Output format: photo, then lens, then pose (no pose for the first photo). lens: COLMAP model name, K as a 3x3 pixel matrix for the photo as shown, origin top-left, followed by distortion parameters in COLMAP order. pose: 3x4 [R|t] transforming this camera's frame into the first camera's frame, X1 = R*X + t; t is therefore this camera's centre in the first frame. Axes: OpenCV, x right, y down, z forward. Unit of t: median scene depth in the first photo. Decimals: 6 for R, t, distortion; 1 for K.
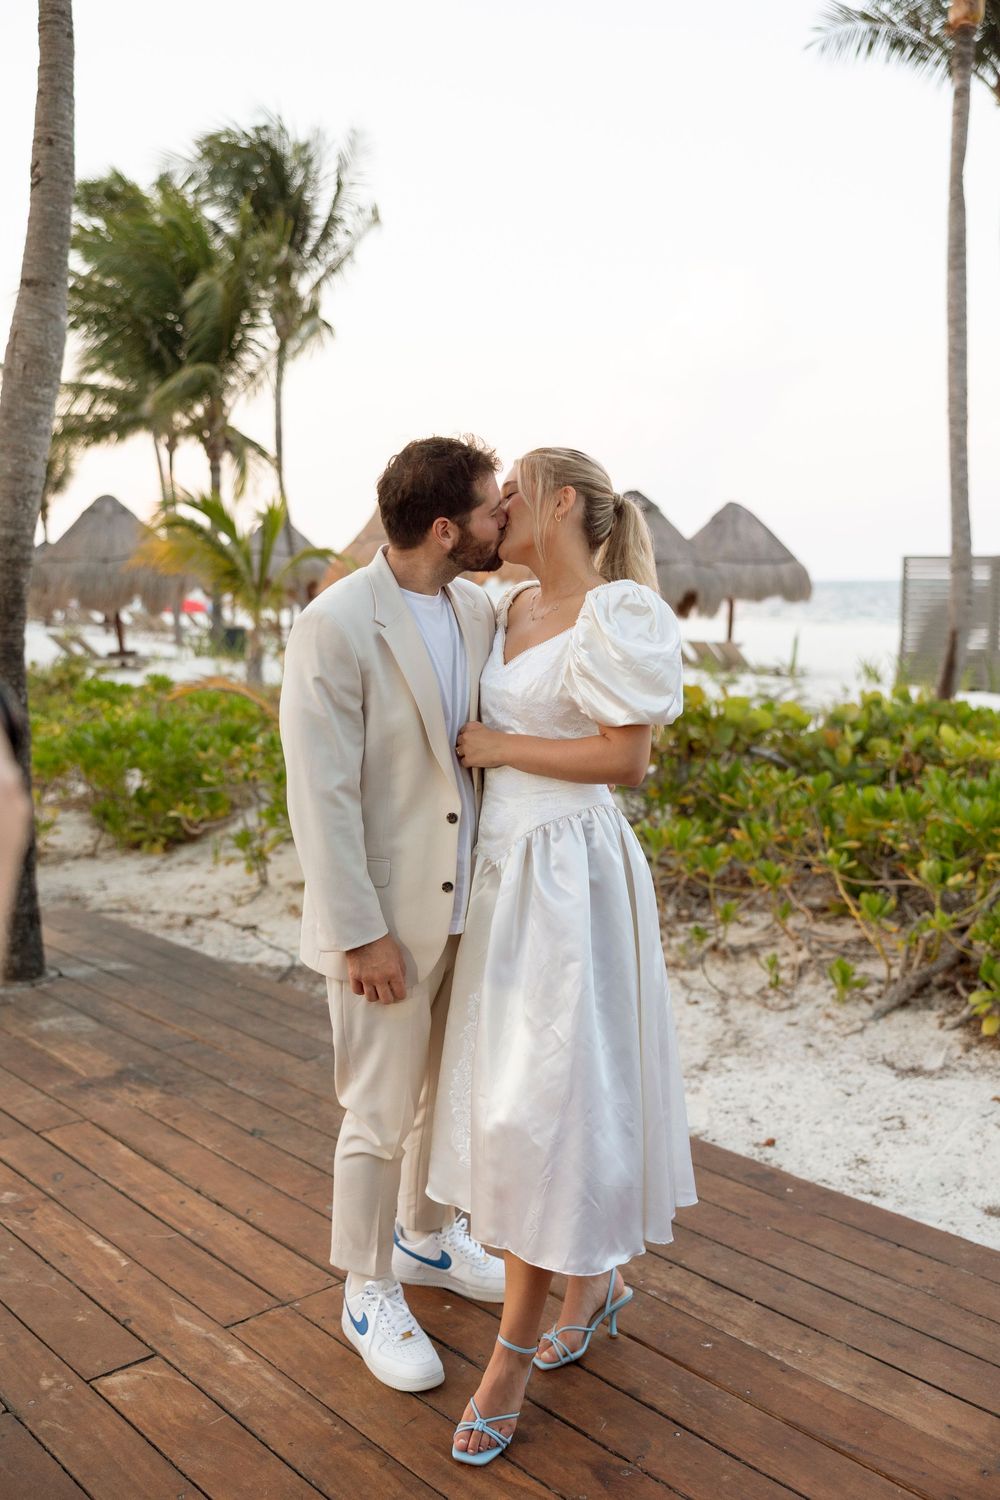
lens RADIAL K [[1567.7, 0, 500.0], [0, 1567.7, 750.0], [0, 0, 1]] dist [-0.014404, 0.025424]
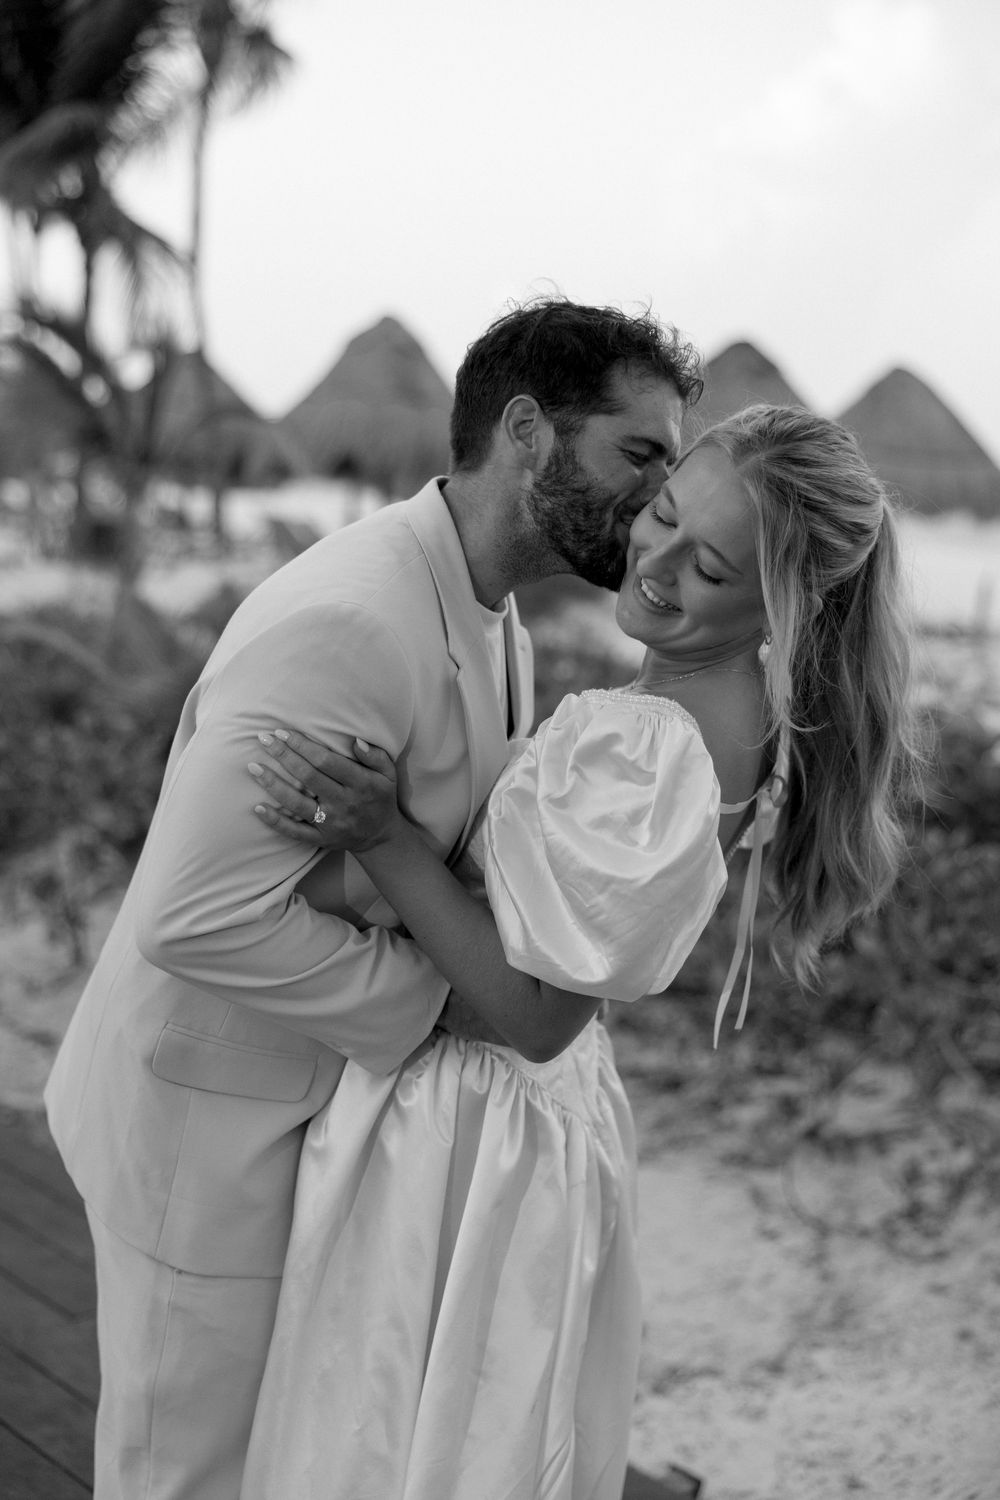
lens RADIAL K [[2244.8, 0, 495.4], [0, 2244.8, 690.5], [0, 0, 1]] dist [-0.006427, -0.040698]
pose [[0.998109, 0.055687, -0.026045, 0.031754], [-0.055669, 0.998448, 0.001443, -0.034370], [0.026084, 0.000009, 0.999660, 0.163216]]
